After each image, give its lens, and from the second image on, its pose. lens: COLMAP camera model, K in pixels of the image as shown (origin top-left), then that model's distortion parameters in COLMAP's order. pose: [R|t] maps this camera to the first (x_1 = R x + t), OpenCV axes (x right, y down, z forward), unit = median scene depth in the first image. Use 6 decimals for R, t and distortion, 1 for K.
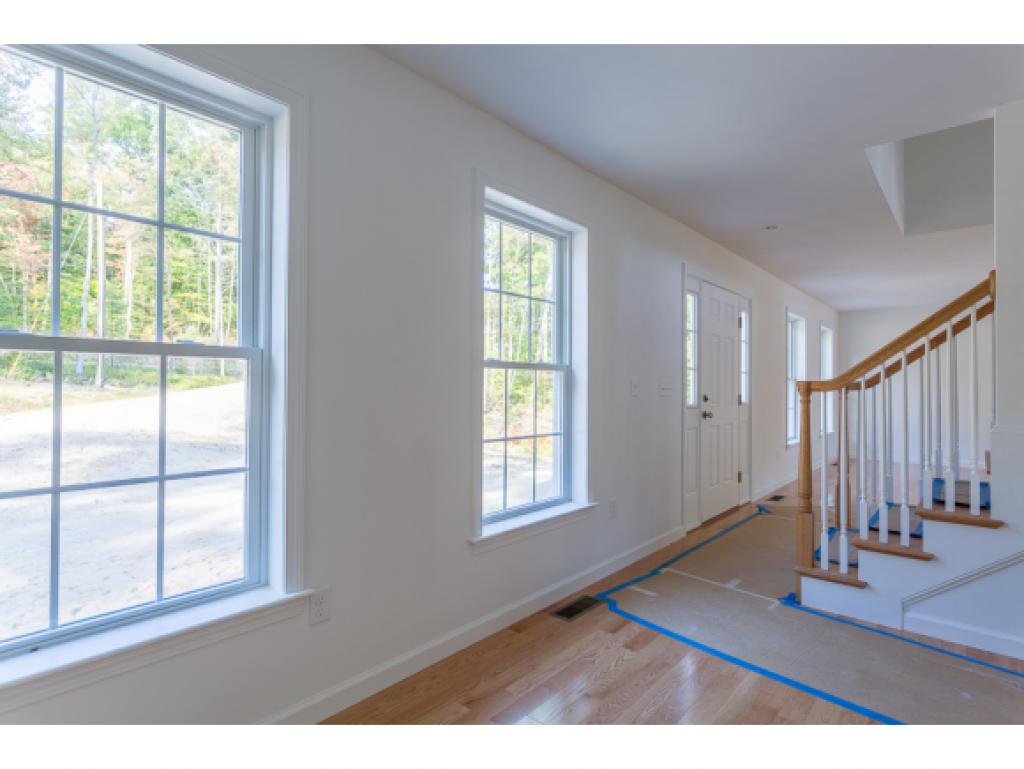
lens RADIAL K [[529.3, 0, 514.0], [0, 529.3, 381.6], [0, 0, 1]] dist [-0.001486, -0.000620]
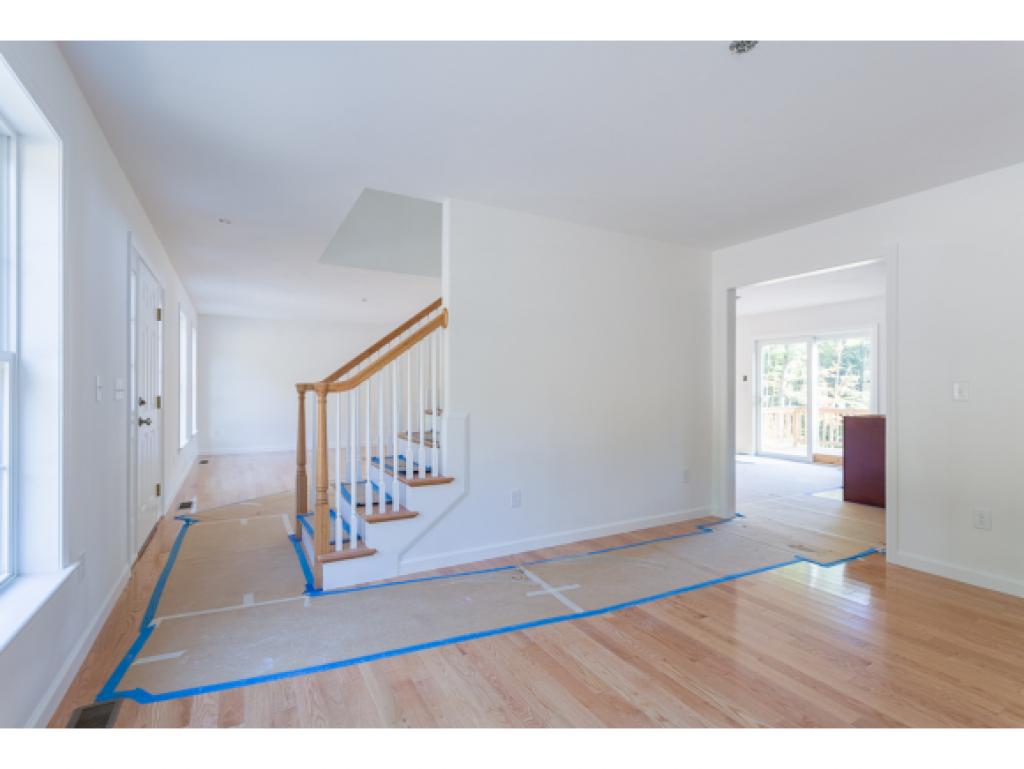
lens RADIAL K [[489.7, 0, 514.7], [0, 489.7, 388.5], [0, 0, 1]] dist [0.003643, -0.000193]
pose [[0.326228, -0.003714, 0.945284, -0.269769], [-0.007560, 0.999950, 0.006538, 0.002174], [-0.945261, -0.009279, 0.326184, 0.312166]]
